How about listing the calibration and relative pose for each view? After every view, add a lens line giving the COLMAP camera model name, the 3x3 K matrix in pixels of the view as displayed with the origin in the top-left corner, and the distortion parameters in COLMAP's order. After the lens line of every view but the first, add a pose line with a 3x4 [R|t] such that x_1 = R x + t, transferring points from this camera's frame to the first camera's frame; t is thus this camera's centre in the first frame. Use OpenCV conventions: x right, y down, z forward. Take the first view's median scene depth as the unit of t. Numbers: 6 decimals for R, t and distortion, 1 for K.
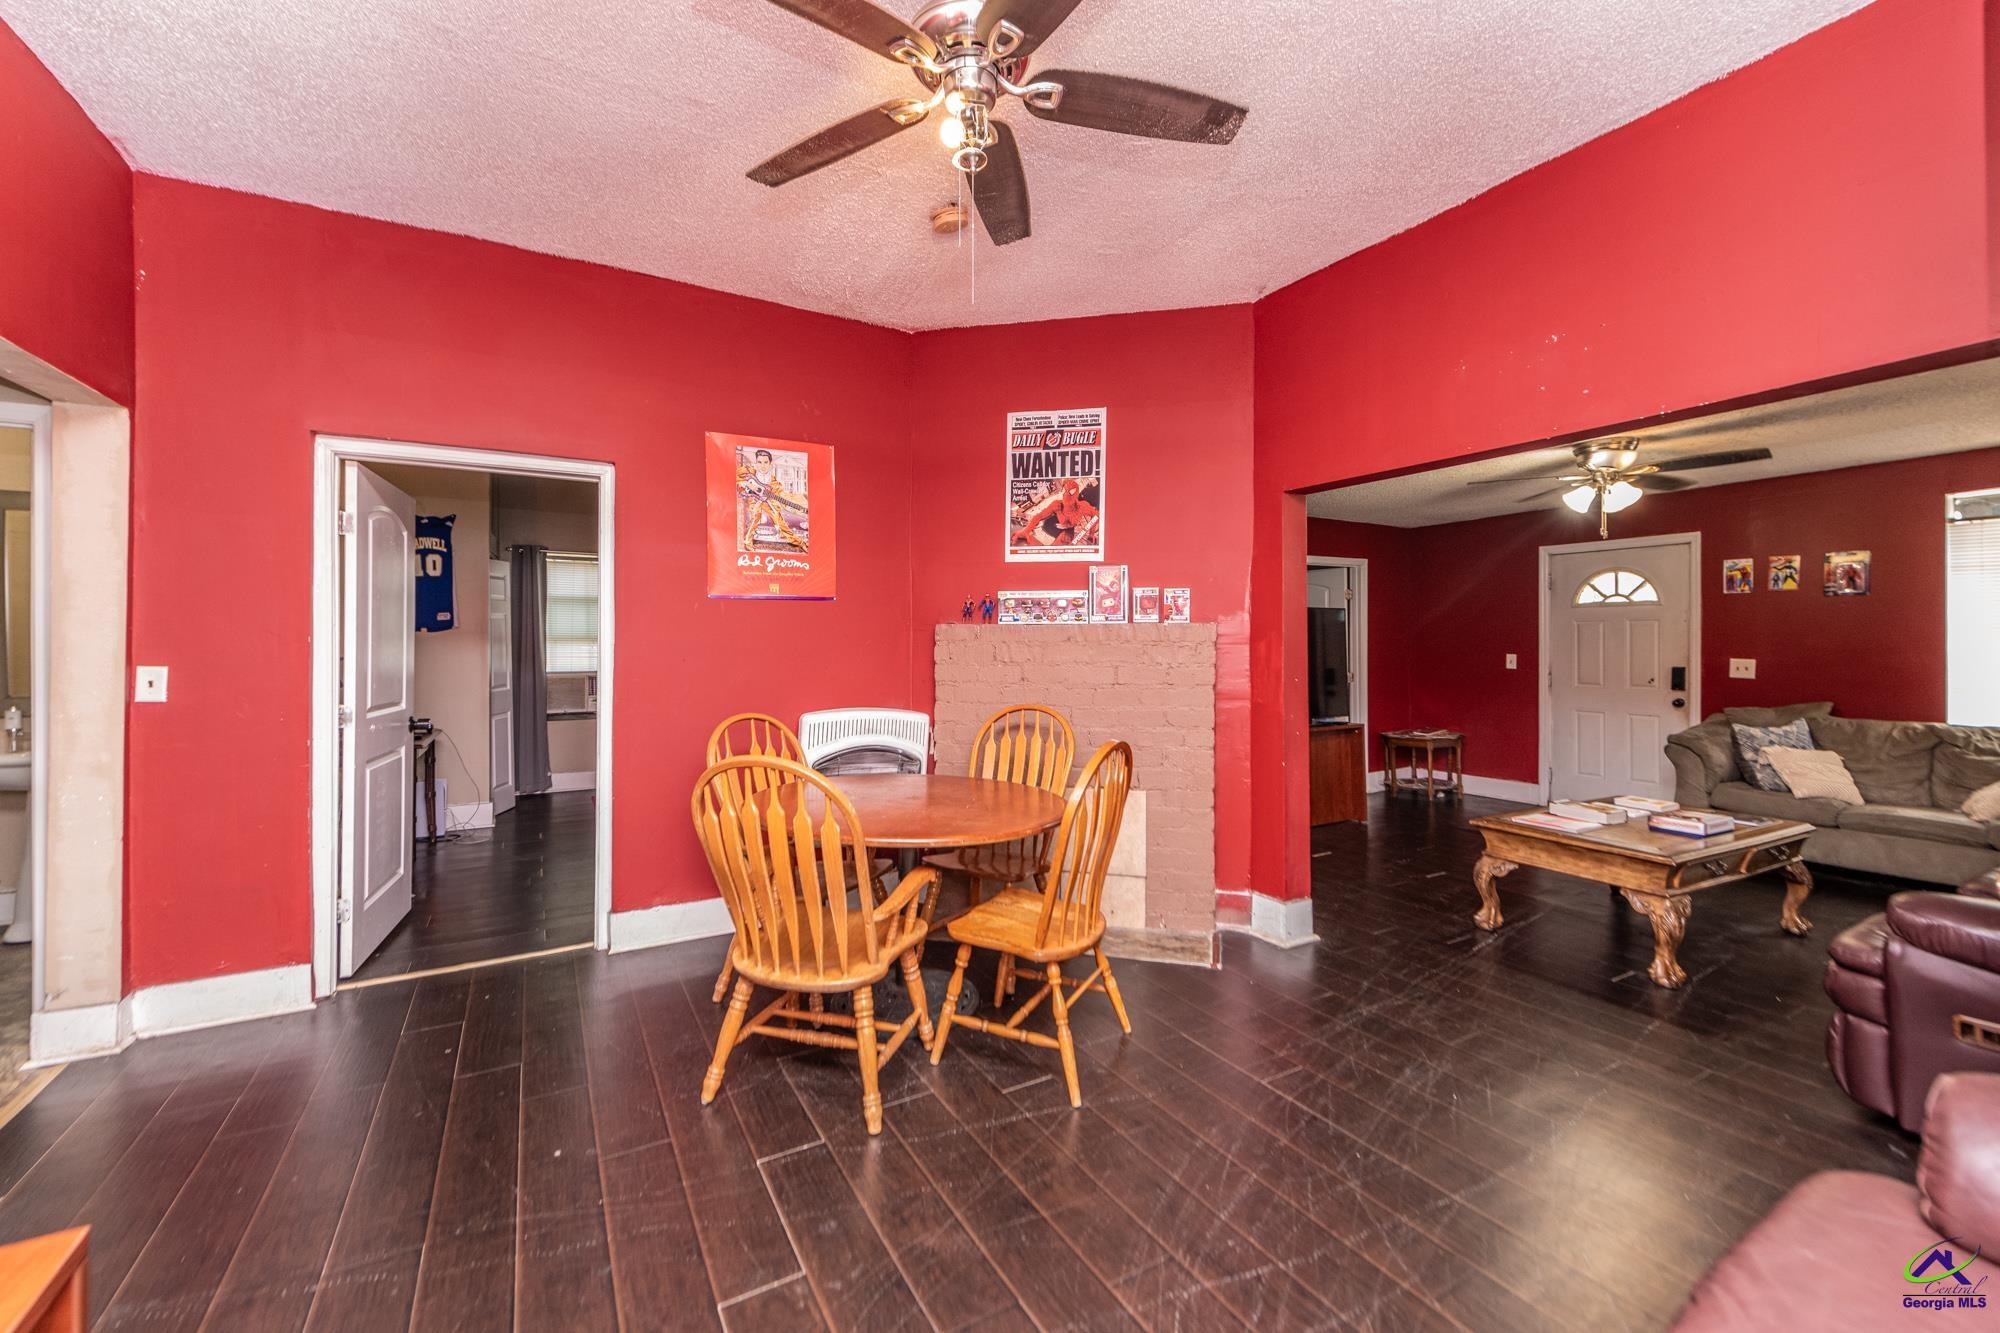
lens RADIAL K [[799.6, 0, 1000.0], [0, 799.6, 666.5], [0, 0, 1]] dist [0.015349, -0.005860]
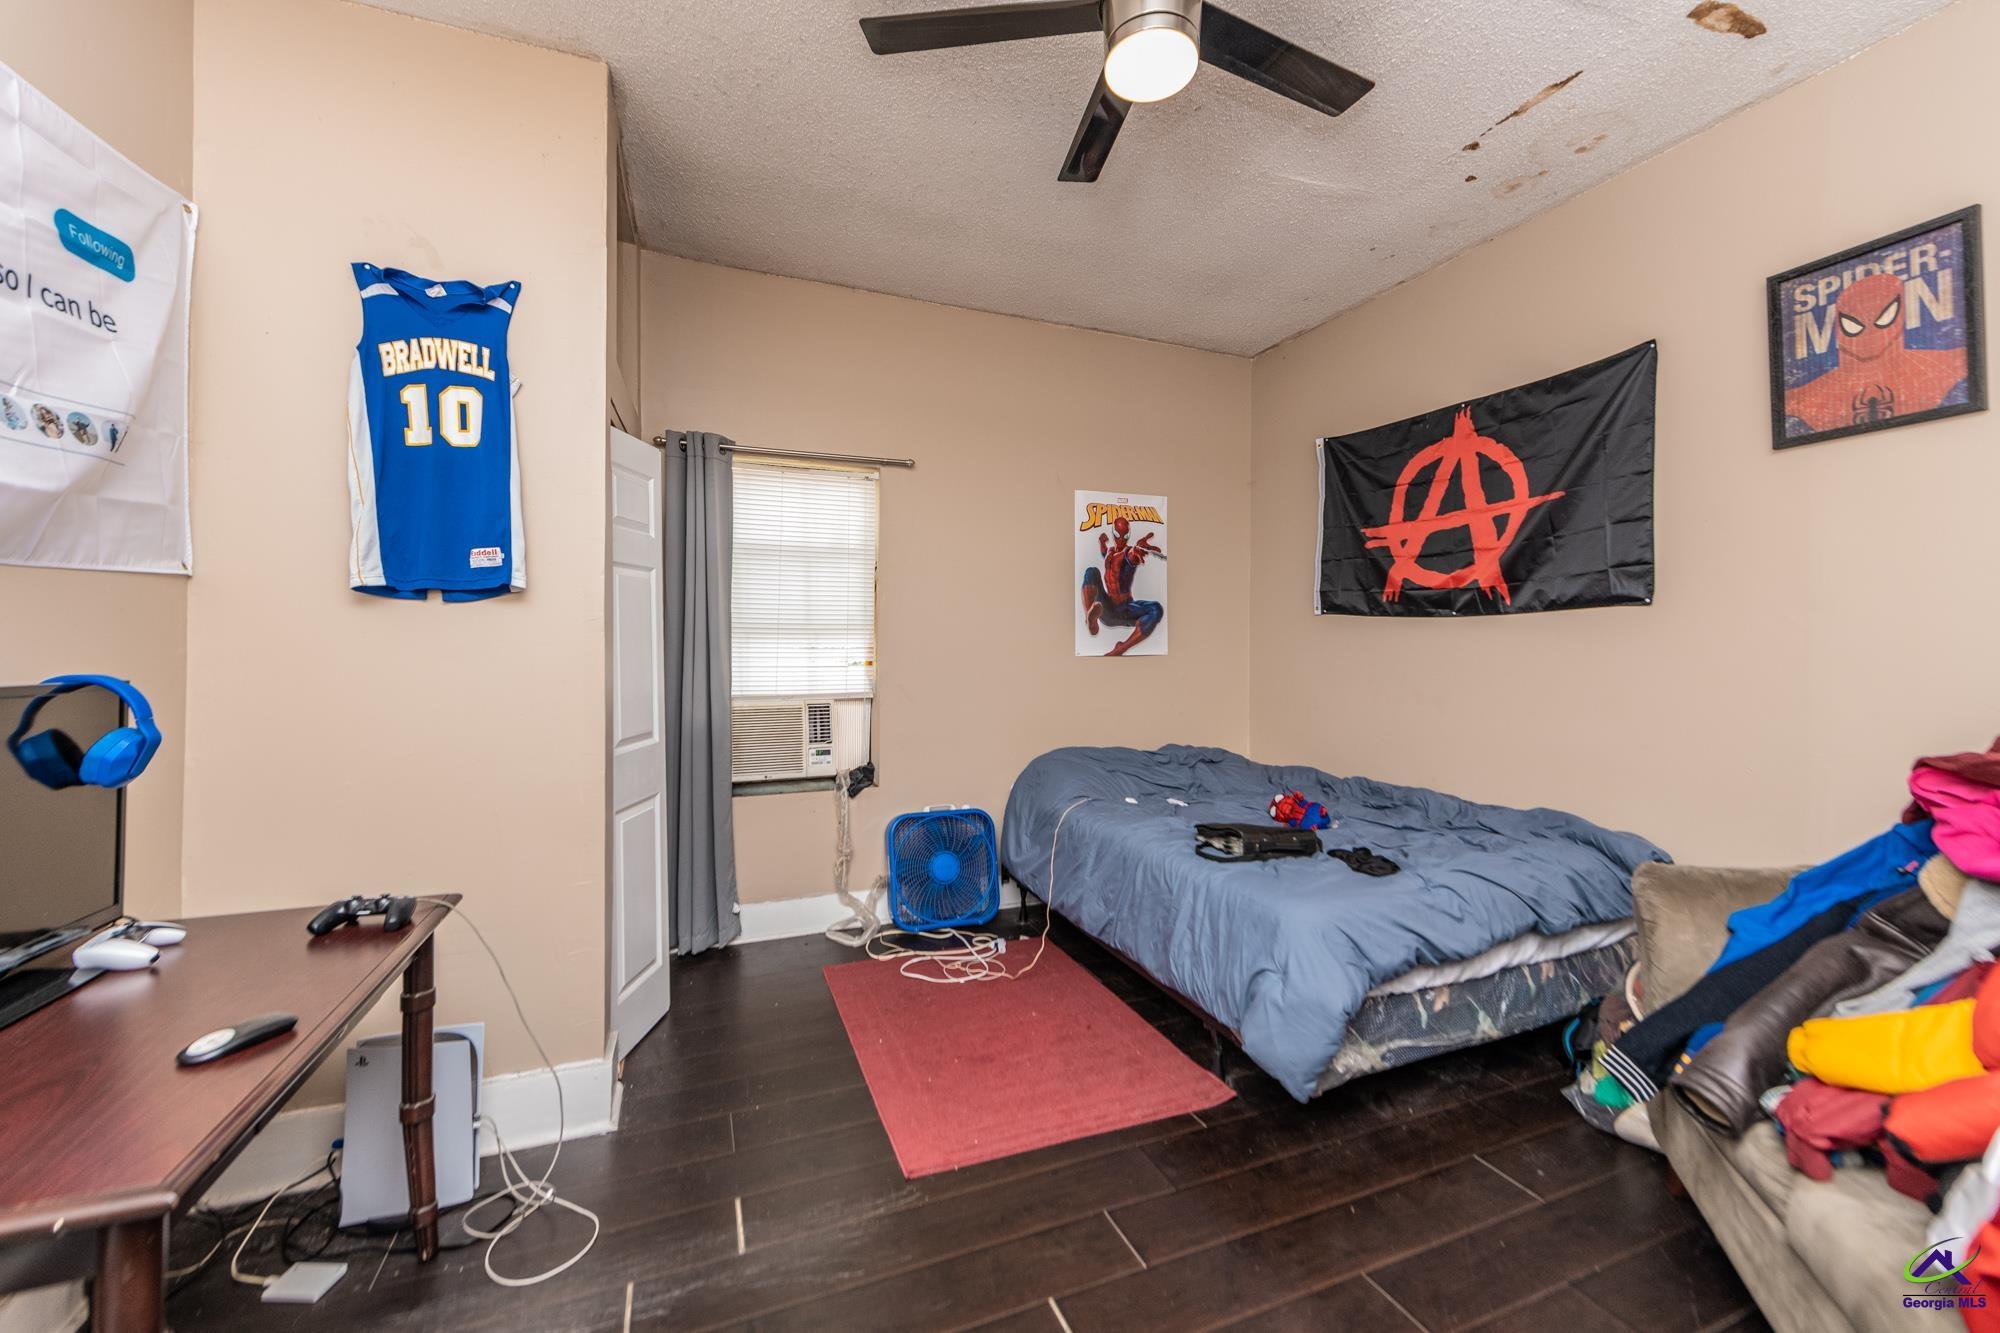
lens RADIAL K [[799.6, 0, 1000.0], [0, 799.6, 666.5], [0, 0, 1]] dist [0.015349, -0.005860]
pose [[0.986078, 0.000047, -0.166284, -0.390024], [-0.000235, 0.999999, -0.001114, -0.013603], [0.166283, 0.001138, 0.986077, 0.657099]]
